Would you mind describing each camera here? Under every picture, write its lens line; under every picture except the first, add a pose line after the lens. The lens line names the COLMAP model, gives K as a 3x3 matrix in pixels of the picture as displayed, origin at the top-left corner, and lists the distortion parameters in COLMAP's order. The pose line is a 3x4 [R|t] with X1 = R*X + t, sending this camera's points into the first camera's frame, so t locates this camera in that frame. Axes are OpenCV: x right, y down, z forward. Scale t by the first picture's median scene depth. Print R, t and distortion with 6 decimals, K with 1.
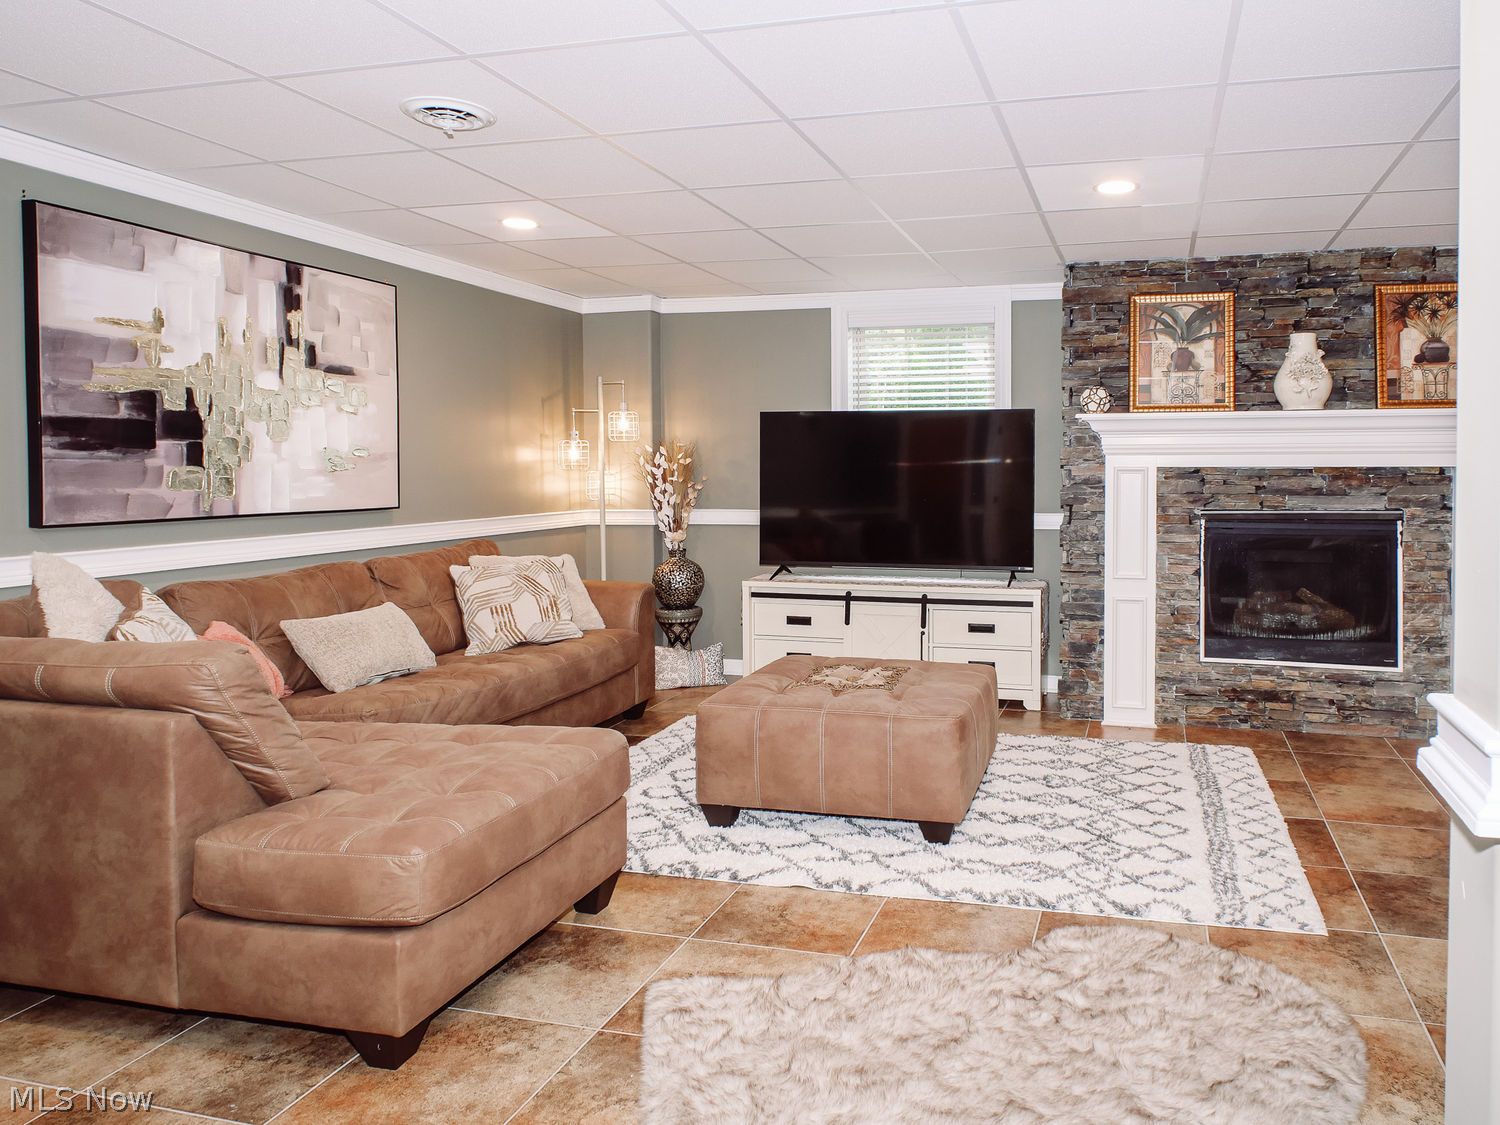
lens RADIAL K [[1011.7, 0, 796.2], [0, 1011.7, 508.5], [0, 0, 1]] dist [-0.007356, -0.002378]
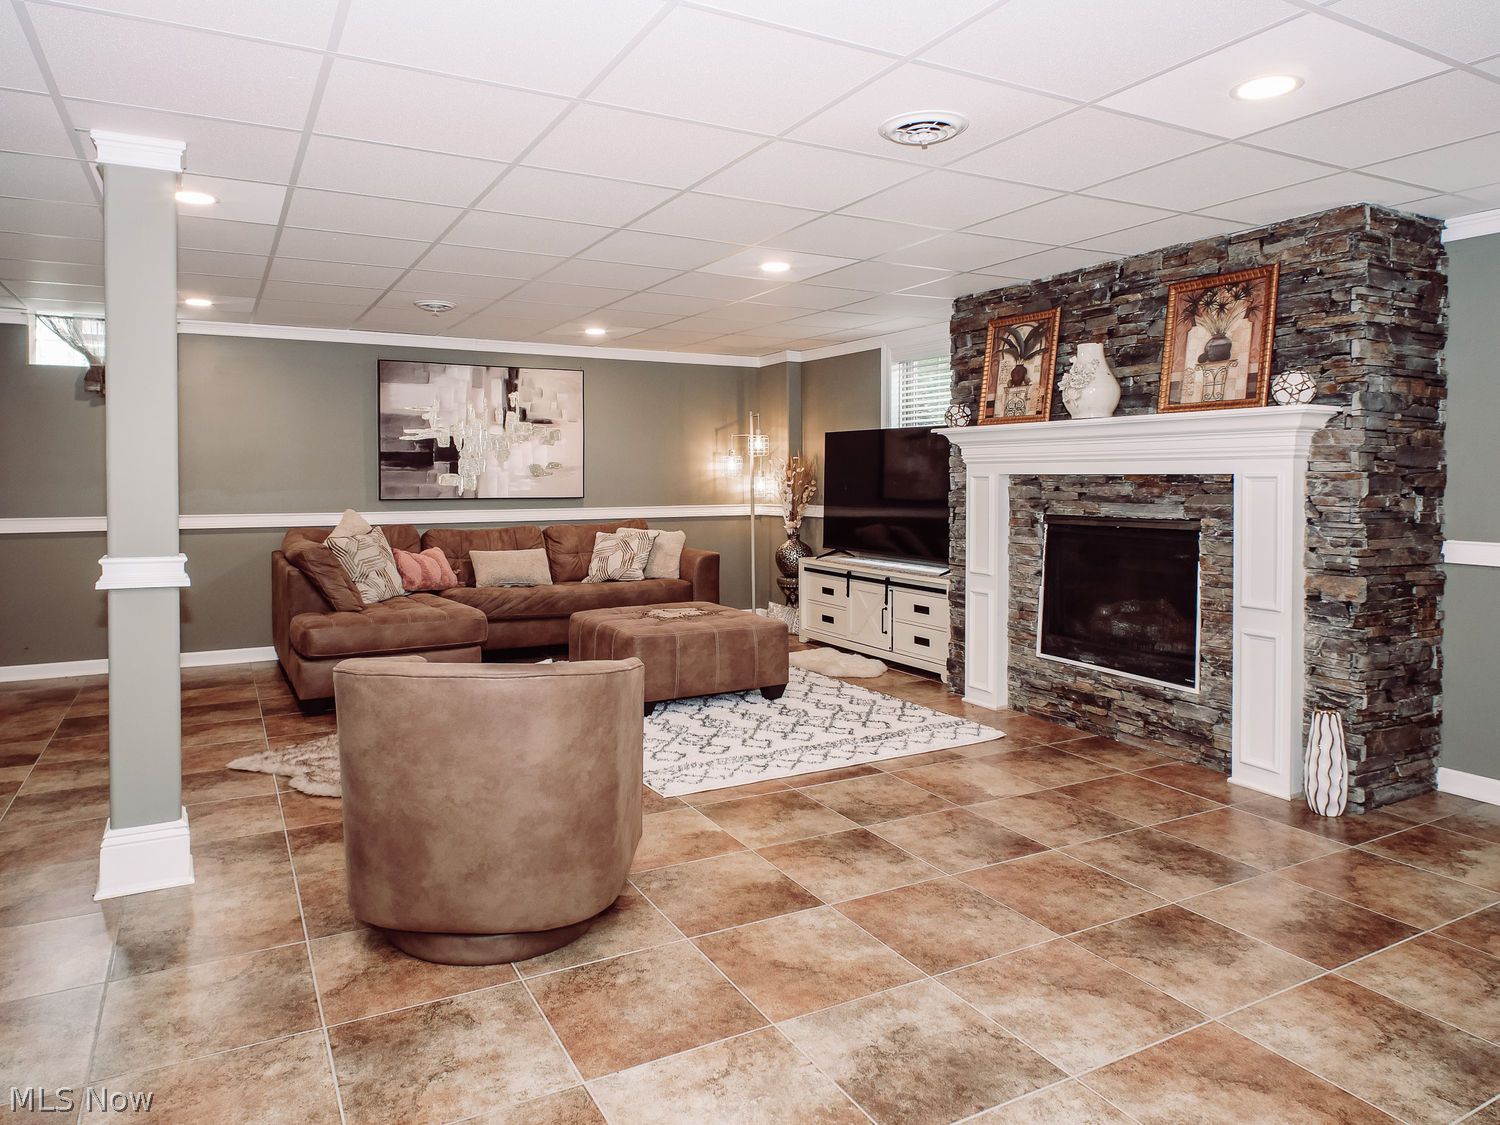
lens RADIAL K [[1011.7, 0, 796.2], [0, 1011.7, 508.5], [0, 0, 1]] dist [-0.007356, -0.002378]
pose [[0.671819, 0.025363, -0.740281, 1.033696], [-0.030613, 0.999510, 0.006463, -0.004032], [0.740083, 0.018320, 0.672266, 0.092355]]
